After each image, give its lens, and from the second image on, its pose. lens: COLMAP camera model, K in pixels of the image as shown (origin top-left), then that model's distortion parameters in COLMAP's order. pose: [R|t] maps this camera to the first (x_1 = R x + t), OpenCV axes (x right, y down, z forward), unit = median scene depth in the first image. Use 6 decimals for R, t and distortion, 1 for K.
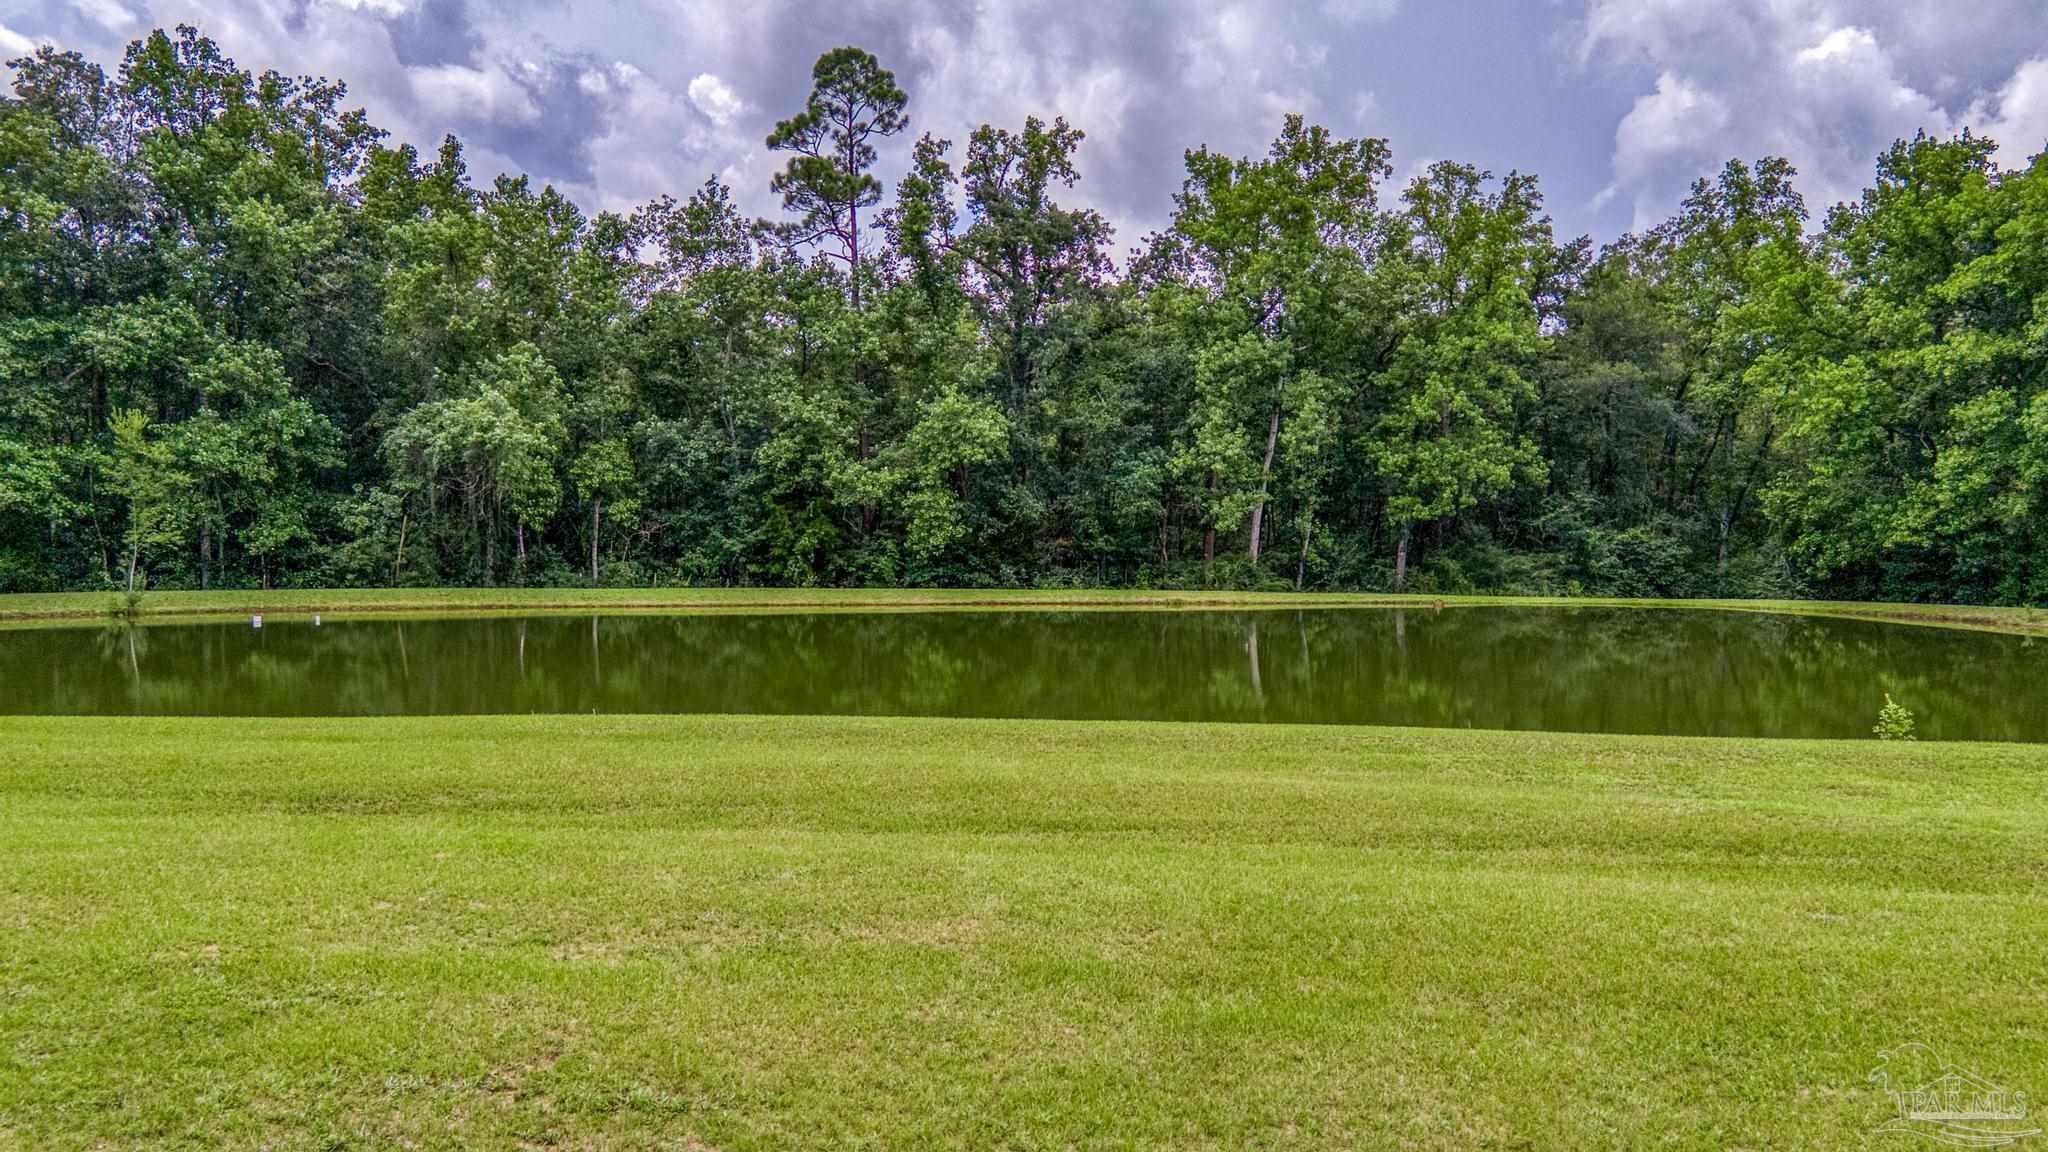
lens RADIAL K [[1495.6, 0, 1024.0], [0, 1495.6, 576.0], [0, 0, 1]] dist [0.036669, -0.027514]
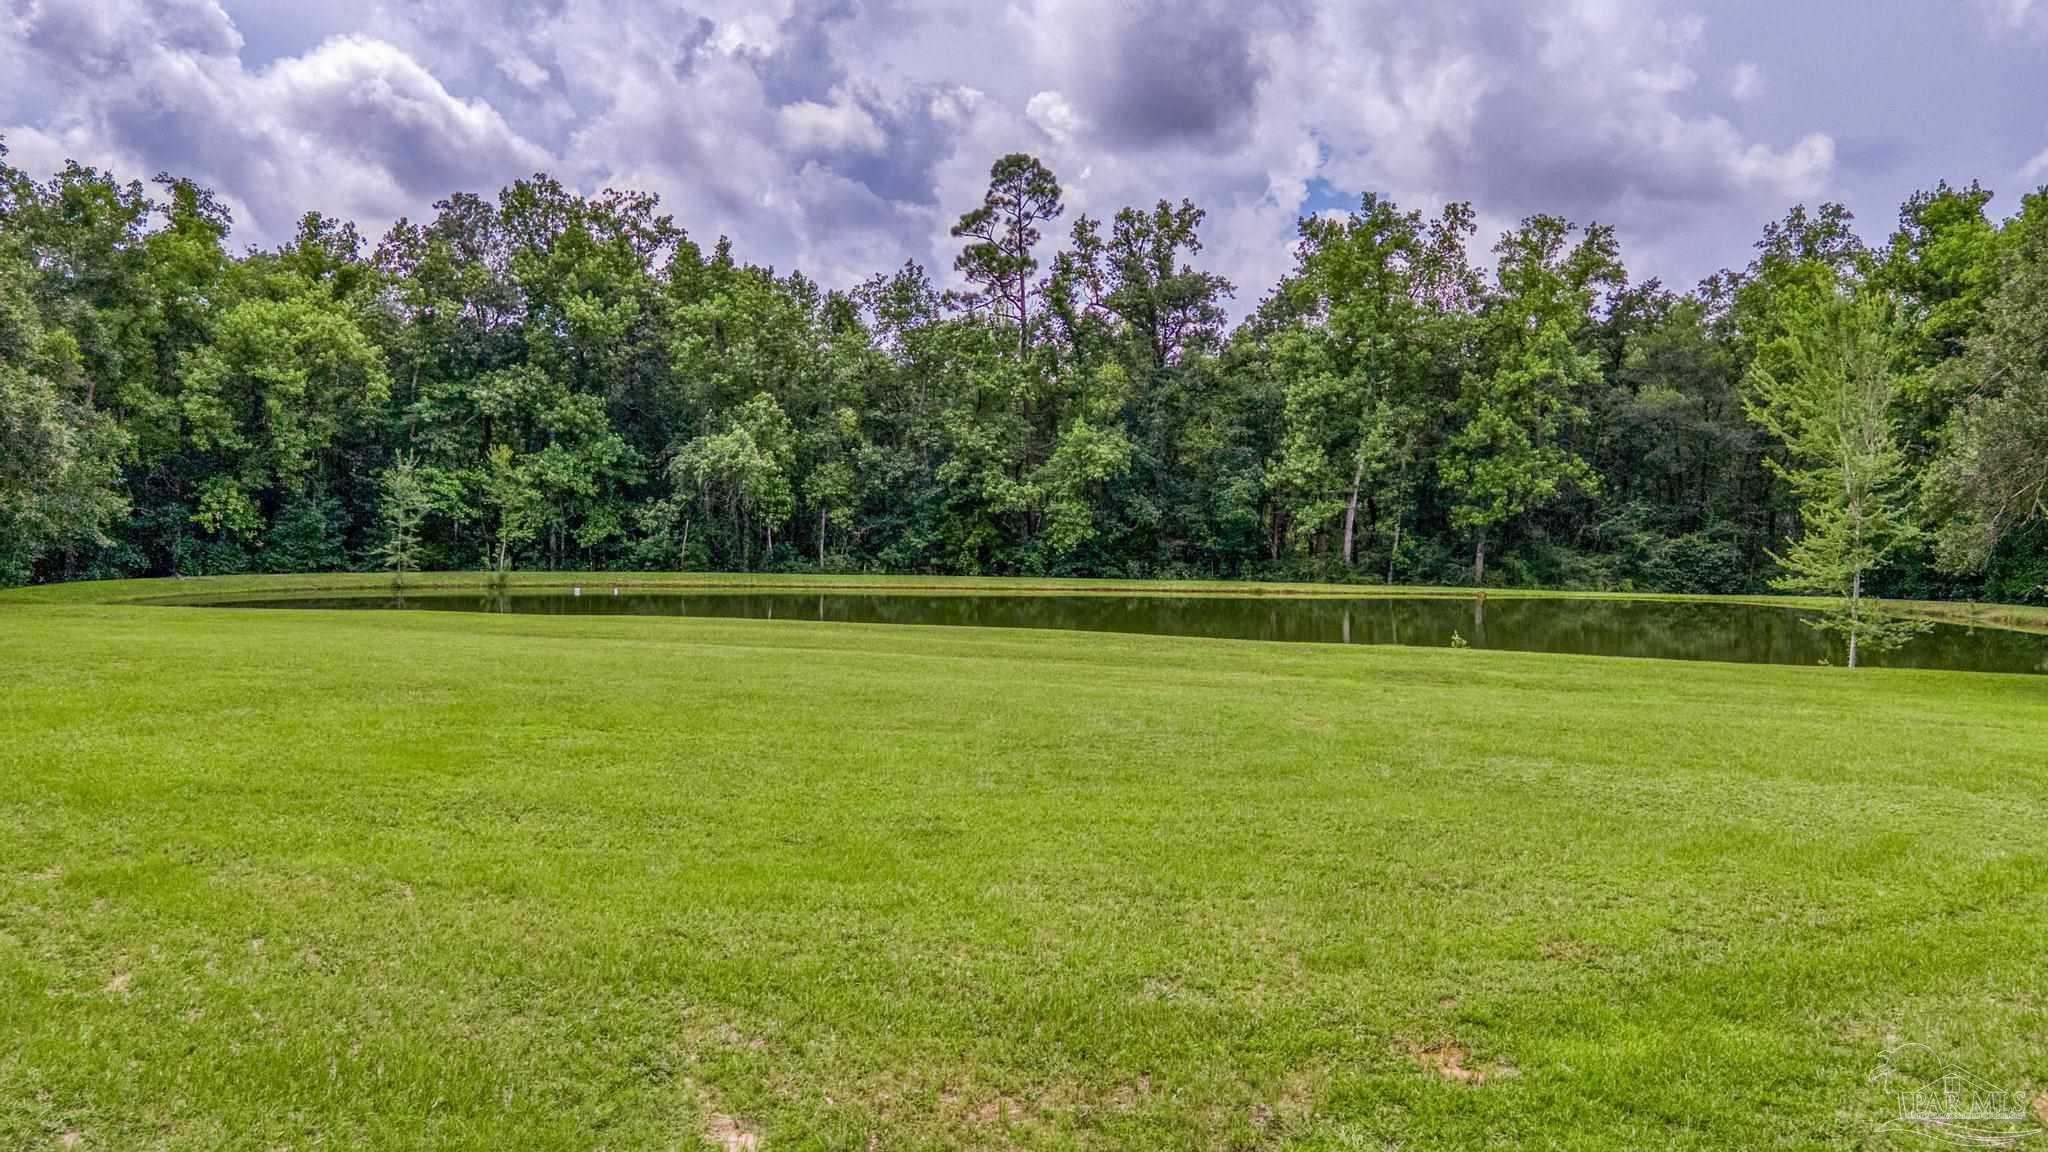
lens RADIAL K [[1495.6, 0, 1024.0], [0, 1495.6, 576.0], [0, 0, 1]] dist [0.036669, -0.027514]
pose [[0.975462, 0.011044, -0.219891, 0.177522], [-0.012214, 0.999918, -0.003962, 0.012056], [0.219829, 0.006551, 0.975516, -0.244130]]
